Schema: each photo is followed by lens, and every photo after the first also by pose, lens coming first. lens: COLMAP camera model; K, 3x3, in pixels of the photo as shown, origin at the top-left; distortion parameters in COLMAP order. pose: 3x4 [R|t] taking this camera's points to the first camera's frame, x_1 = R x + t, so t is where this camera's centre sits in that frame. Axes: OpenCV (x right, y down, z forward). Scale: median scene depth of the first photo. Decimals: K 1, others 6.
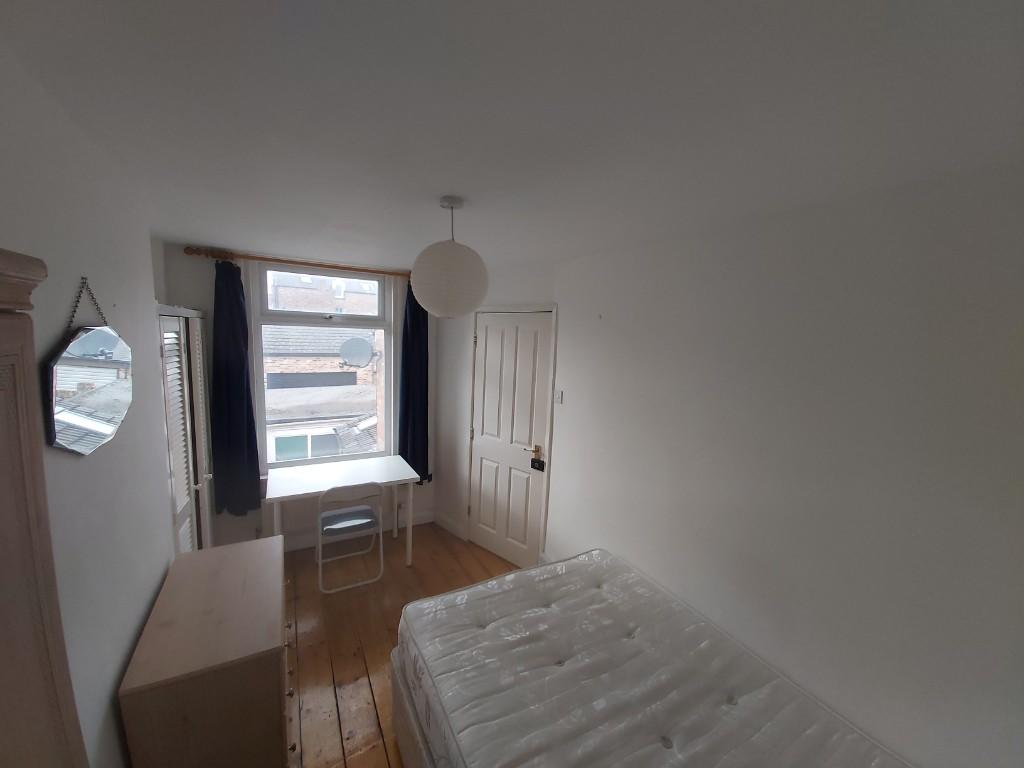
lens RADIAL K [[398.9, 0, 507.7], [0, 398.9, 384.8], [0, 0, 1]] dist [-0.000801, -0.000018]
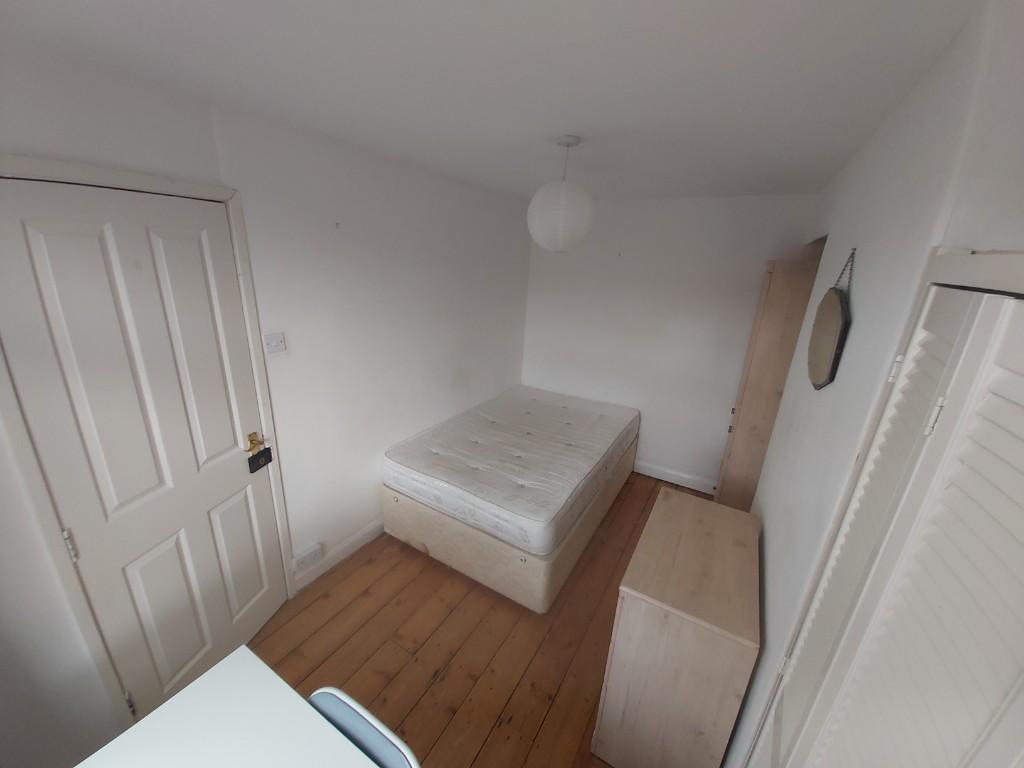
lens RADIAL K [[398.9, 0, 507.7], [0, 398.9, 384.8], [0, 0, 1]] dist [-0.000801, -0.000018]
pose [[-0.492064, -0.334923, 0.803554, -0.595582], [0.043032, 0.912547, 0.406703, -0.153185], [-0.869495, 0.234702, -0.434619, 0.911419]]
